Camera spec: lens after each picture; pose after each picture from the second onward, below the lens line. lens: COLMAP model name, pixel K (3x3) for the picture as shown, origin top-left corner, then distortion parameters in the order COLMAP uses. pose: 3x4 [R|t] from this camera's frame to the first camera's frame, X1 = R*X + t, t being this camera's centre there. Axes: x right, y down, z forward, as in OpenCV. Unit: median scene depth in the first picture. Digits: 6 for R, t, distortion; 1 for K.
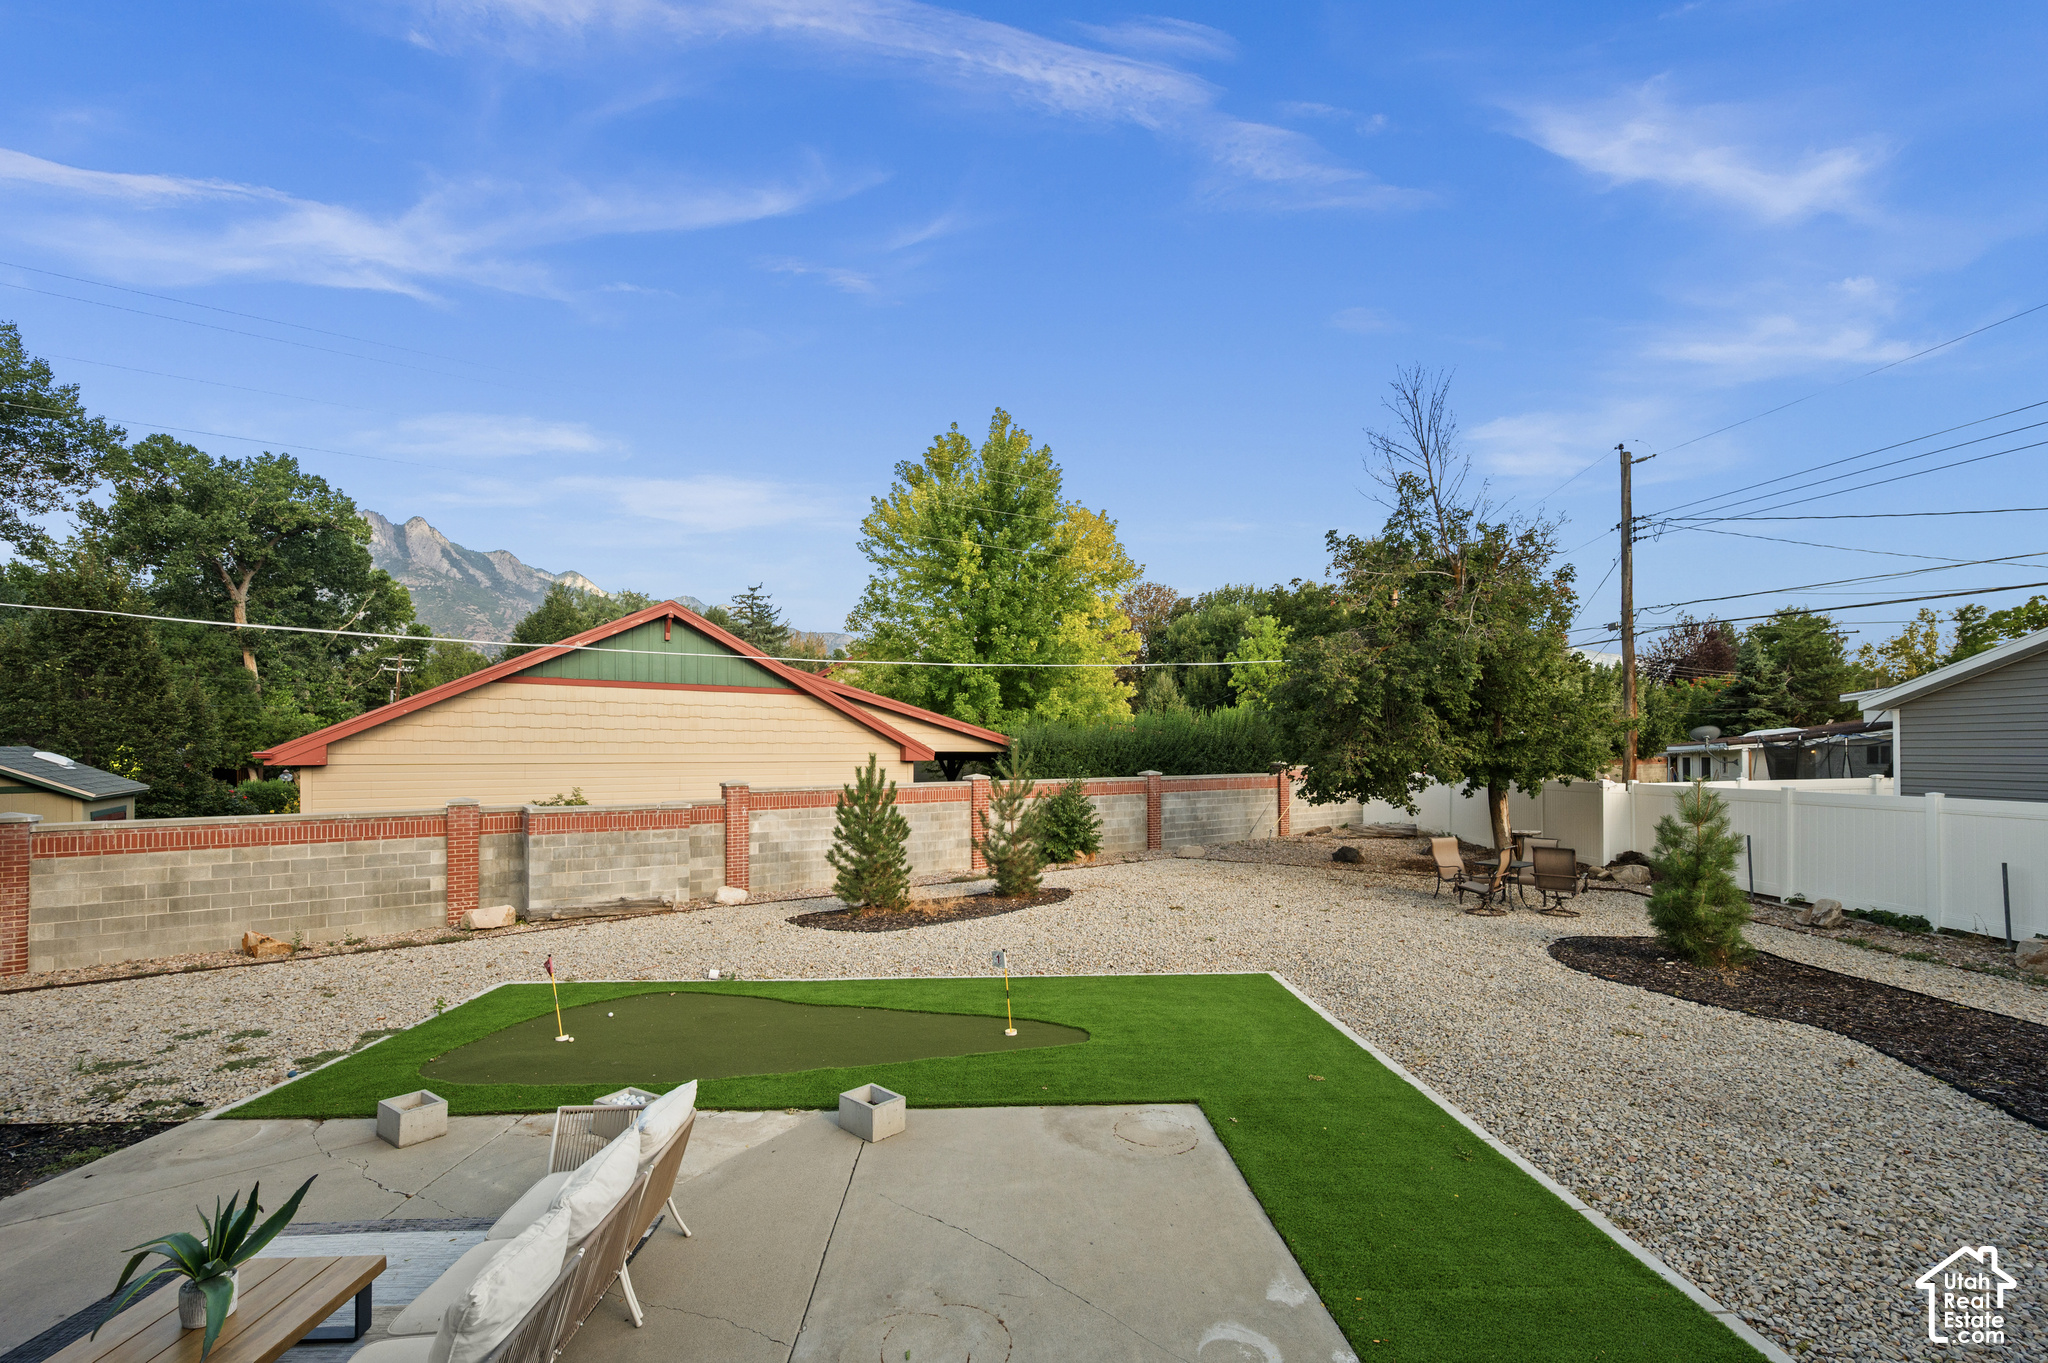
lens RADIAL K [[837.7, 0, 1029.3], [0, 837.7, 734.6], [0, 0, 1]] dist [-0.000419, 0.000009]
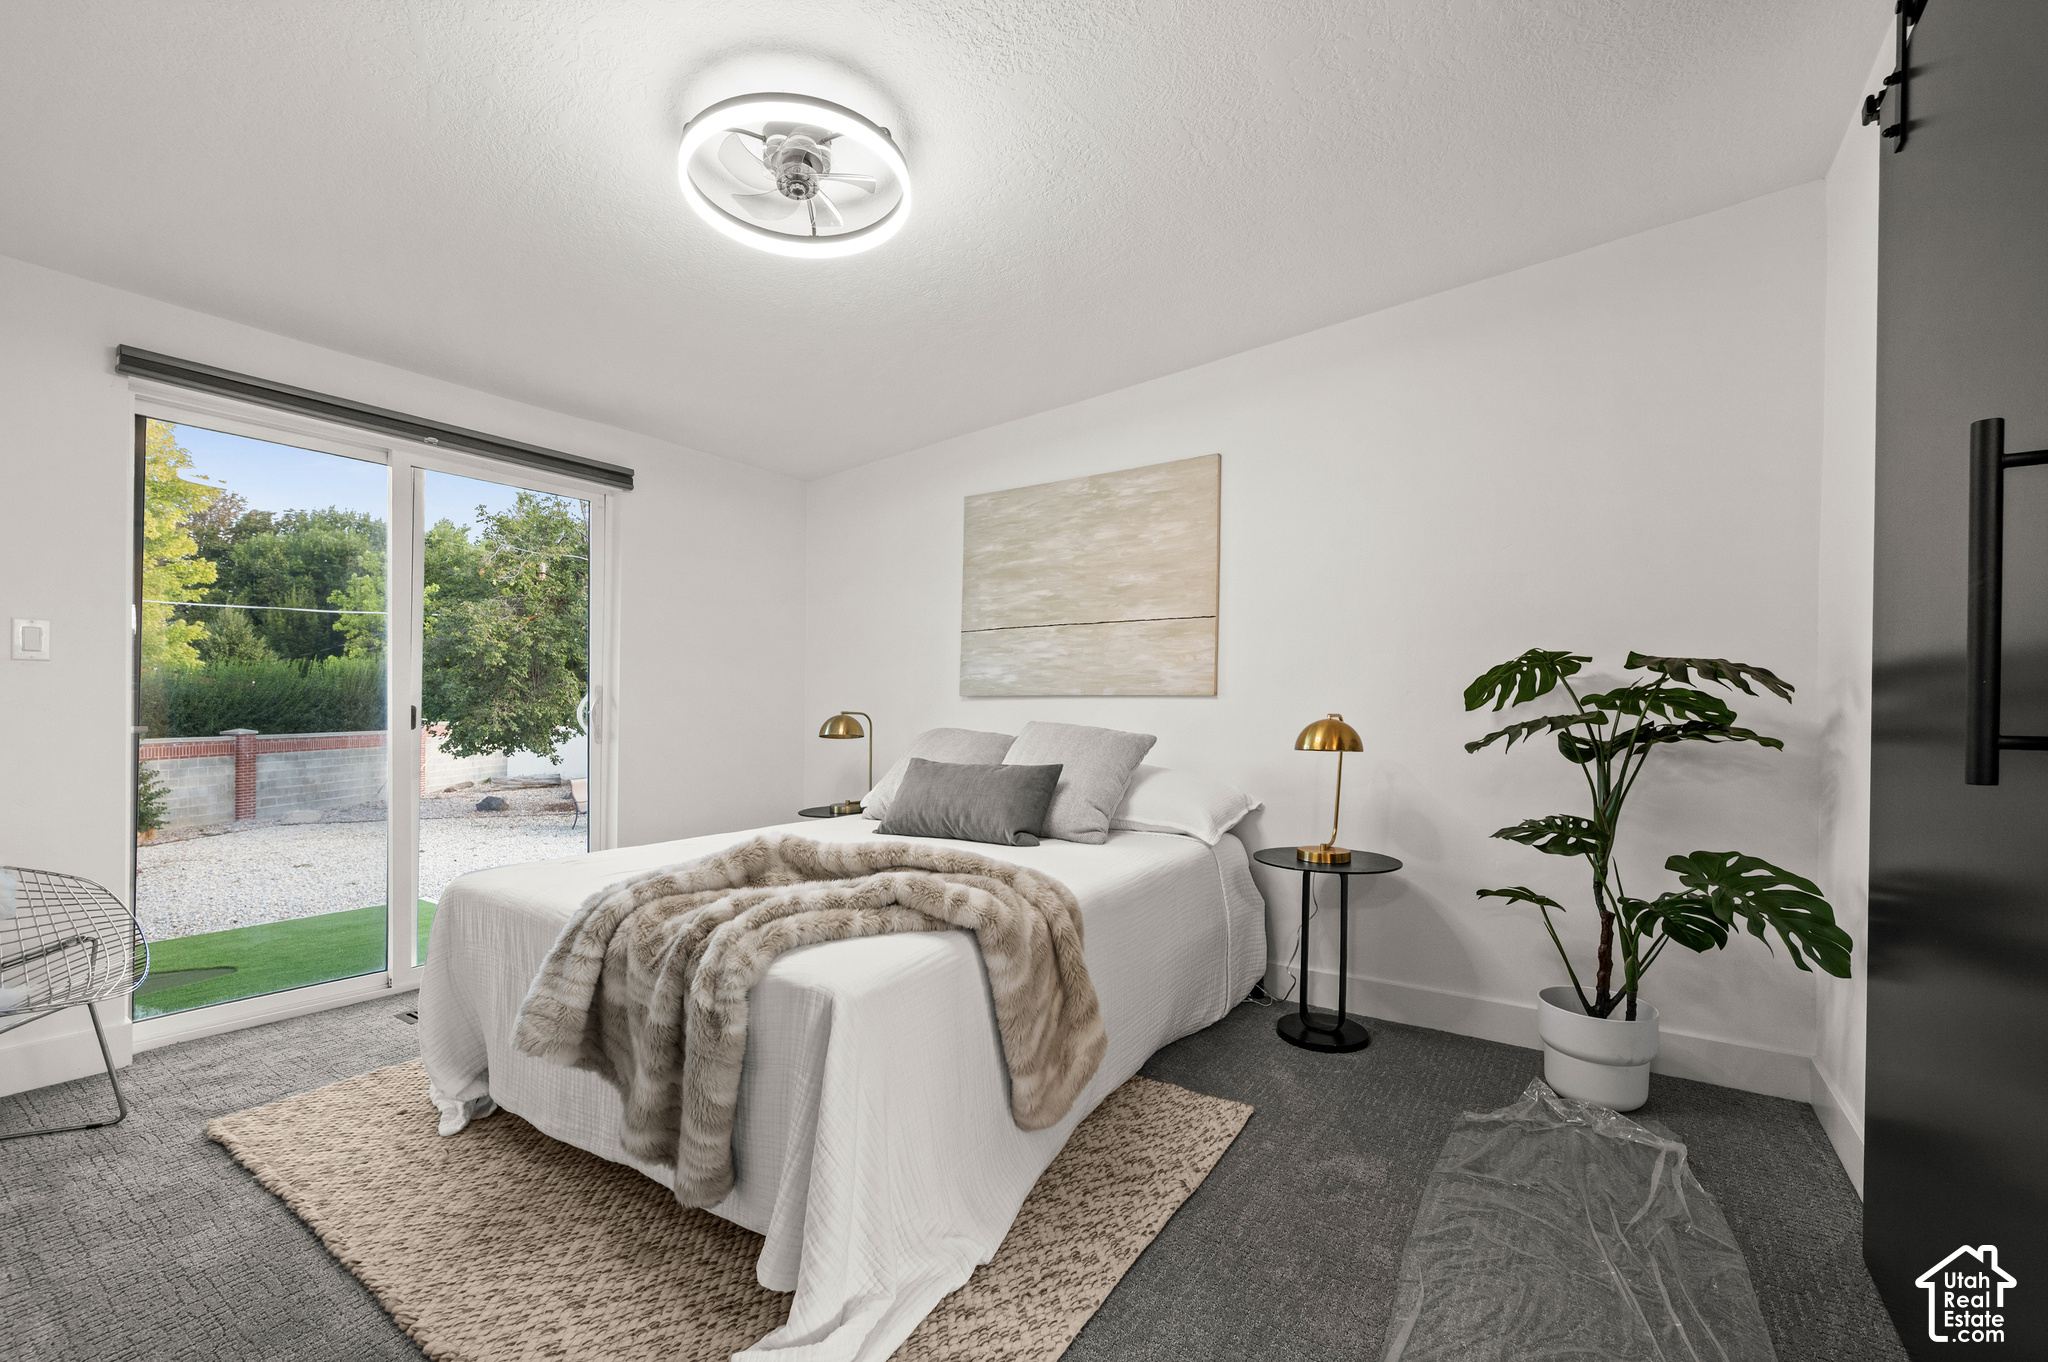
lens RADIAL K [[834.1, 0, 1021.2], [0, 834.1, 707.1], [0, 0, 1]] dist [-0.000638, -0.000025]
pose [[0.595342, 0.004641, 0.803459, -0.090389], [-0.019524, 0.999772, 0.008691, -0.003604], [-0.803235, -0.020861, 0.595296, -0.212749]]
